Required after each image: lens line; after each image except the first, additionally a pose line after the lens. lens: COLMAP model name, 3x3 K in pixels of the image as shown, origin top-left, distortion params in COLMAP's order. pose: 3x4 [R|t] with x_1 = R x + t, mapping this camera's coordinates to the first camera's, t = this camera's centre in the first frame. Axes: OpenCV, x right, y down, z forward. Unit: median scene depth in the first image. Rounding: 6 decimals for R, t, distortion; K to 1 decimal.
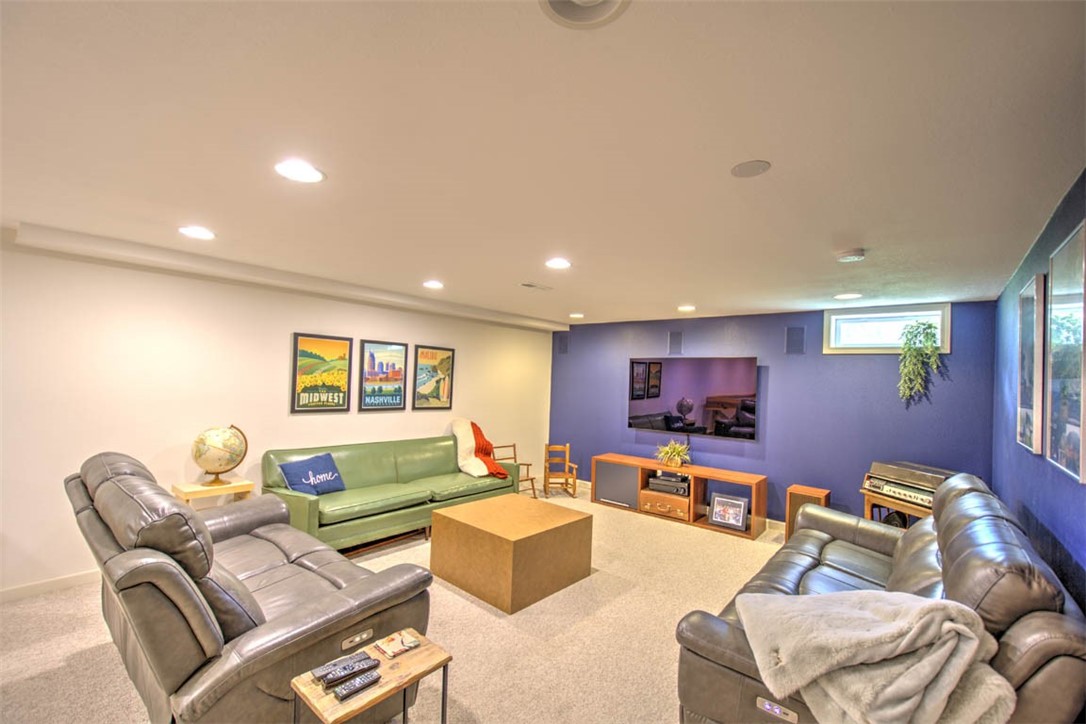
lens RADIAL K [[466.1, 0, 540.4], [0, 466.1, 378.5], [0, 0, 1]] dist [0.000466, 0.000024]
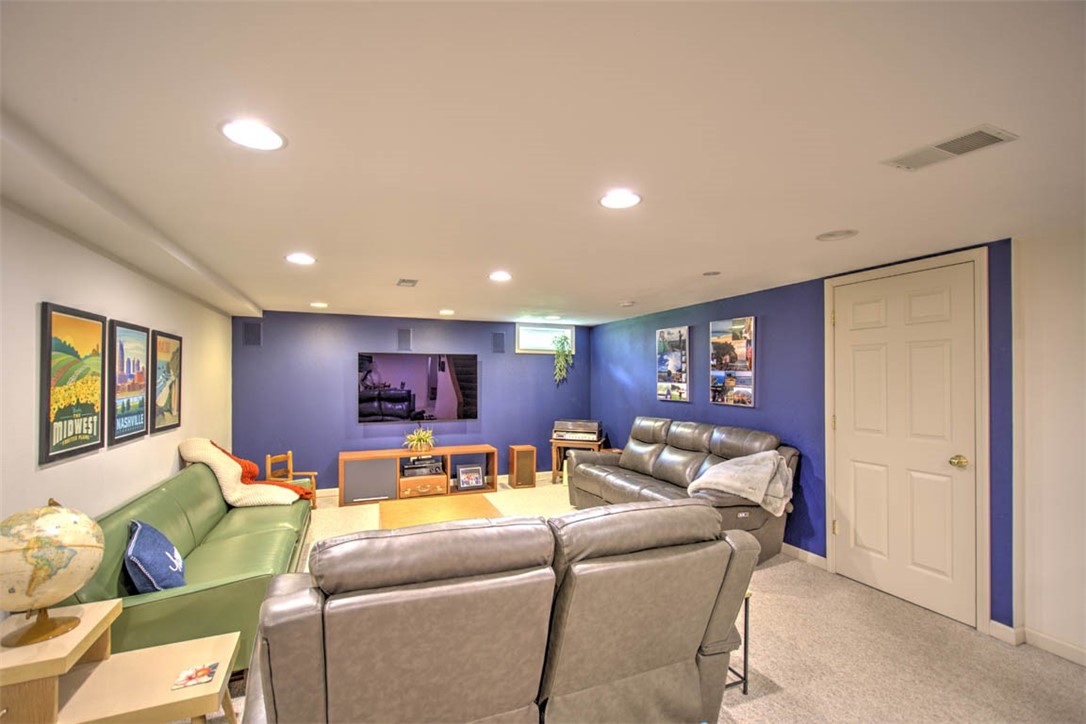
lens RADIAL K [[466.1, 0, 537.1], [0, 466.1, 377.4], [0, 0, 1]] dist [0.000466, 0.000024]
pose [[0.467073, -0.036155, 0.883479, -0.608578], [0.013875, 0.999340, 0.033561, -0.023363], [-0.884110, -0.003417, 0.467267, 0.252008]]
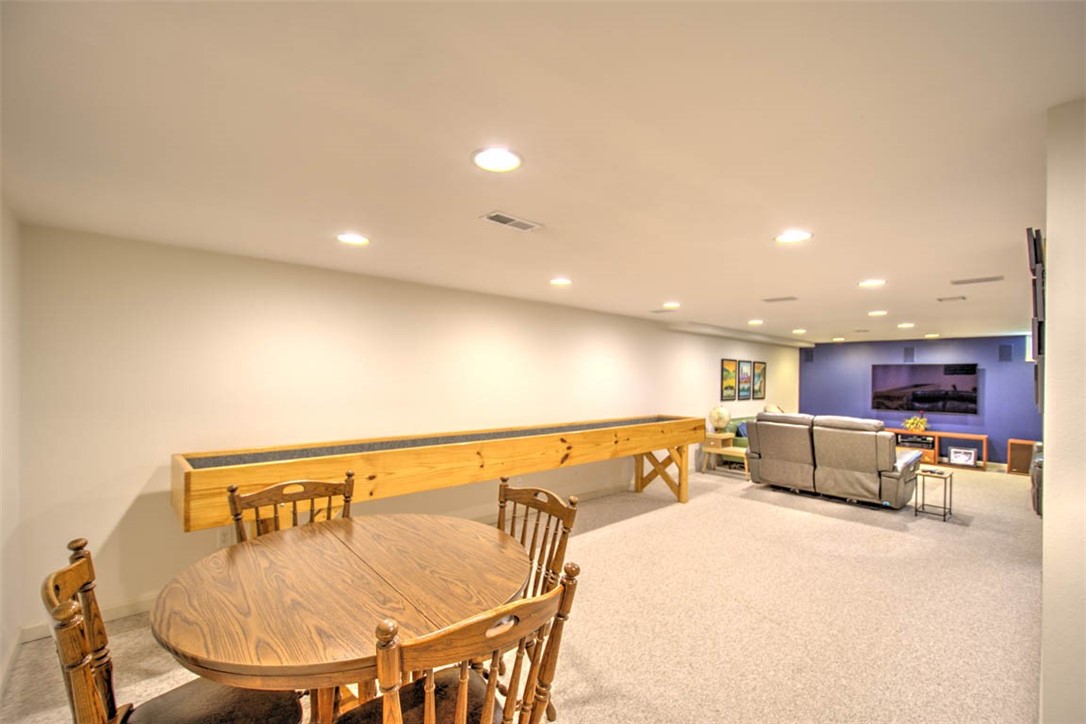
lens RADIAL K [[466.1, 0, 535.2], [0, 466.1, 372.6], [0, 0, 1]] dist [0.000466, 0.000024]
pose [[0.990732, -0.023089, -0.133853, -0.870116], [0.021964, 0.999710, -0.009877, -0.033320], [0.134043, 0.006845, 0.990952, -0.848714]]
